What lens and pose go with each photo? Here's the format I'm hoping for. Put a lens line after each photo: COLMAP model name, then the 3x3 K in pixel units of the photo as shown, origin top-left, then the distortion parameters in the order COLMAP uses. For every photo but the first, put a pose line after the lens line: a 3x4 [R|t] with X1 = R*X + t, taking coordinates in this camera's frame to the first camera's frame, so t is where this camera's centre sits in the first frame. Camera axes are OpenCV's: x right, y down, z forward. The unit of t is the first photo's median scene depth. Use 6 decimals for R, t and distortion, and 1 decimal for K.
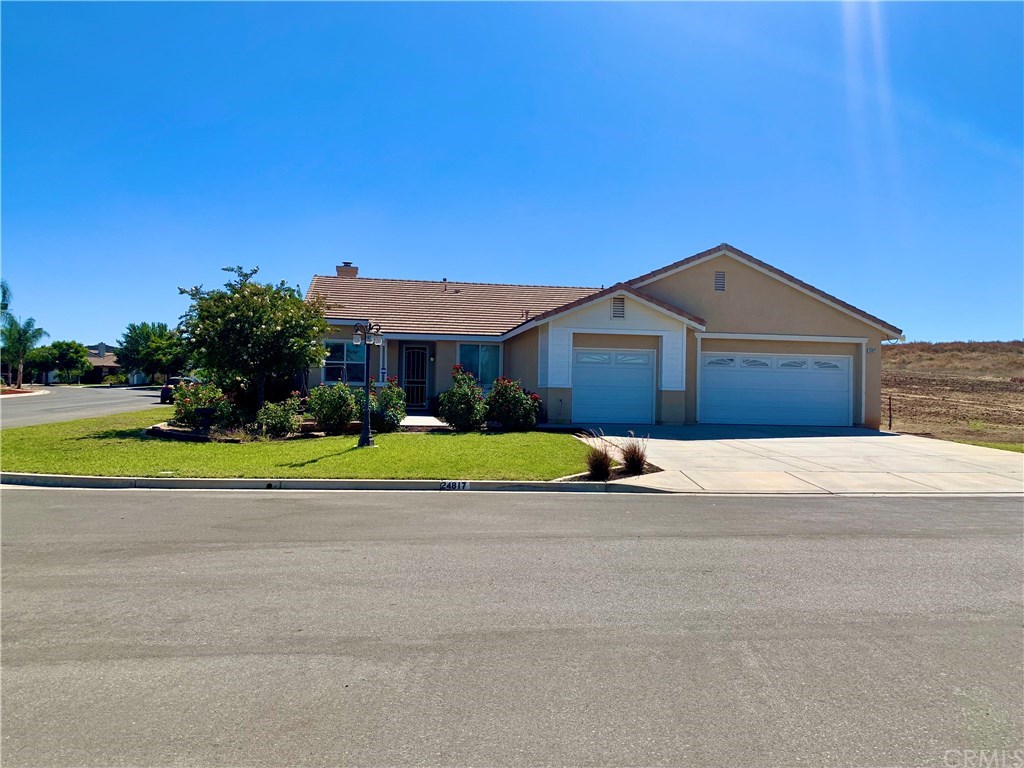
lens RADIAL K [[784.6, 0, 519.7], [0, 784.6, 385.1], [0, 0, 1]] dist [0.050643, -0.063121]
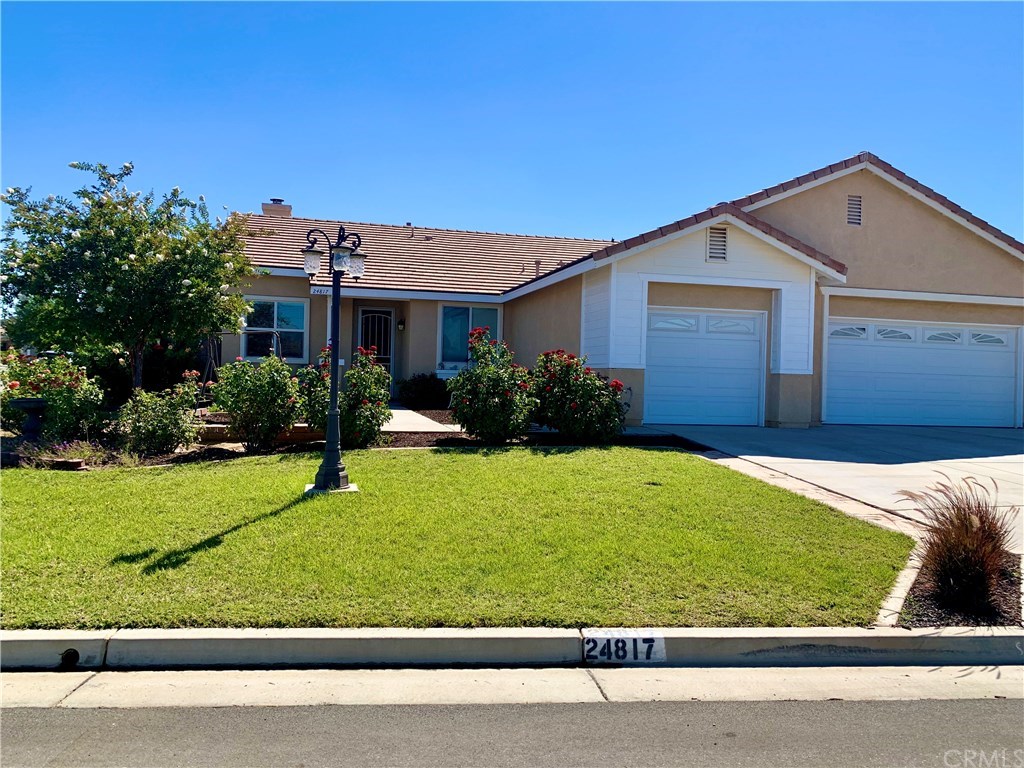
lens RADIAL K [[784.6, 0, 506.7], [0, 784.6, 383.7], [0, 0, 1]] dist [0.050643, -0.063121]
pose [[0.997171, 0.007015, 0.074842, -0.091256], [-0.008724, 0.999708, 0.022528, 0.002006], [-0.074662, -0.023117, 0.996941, 0.374881]]
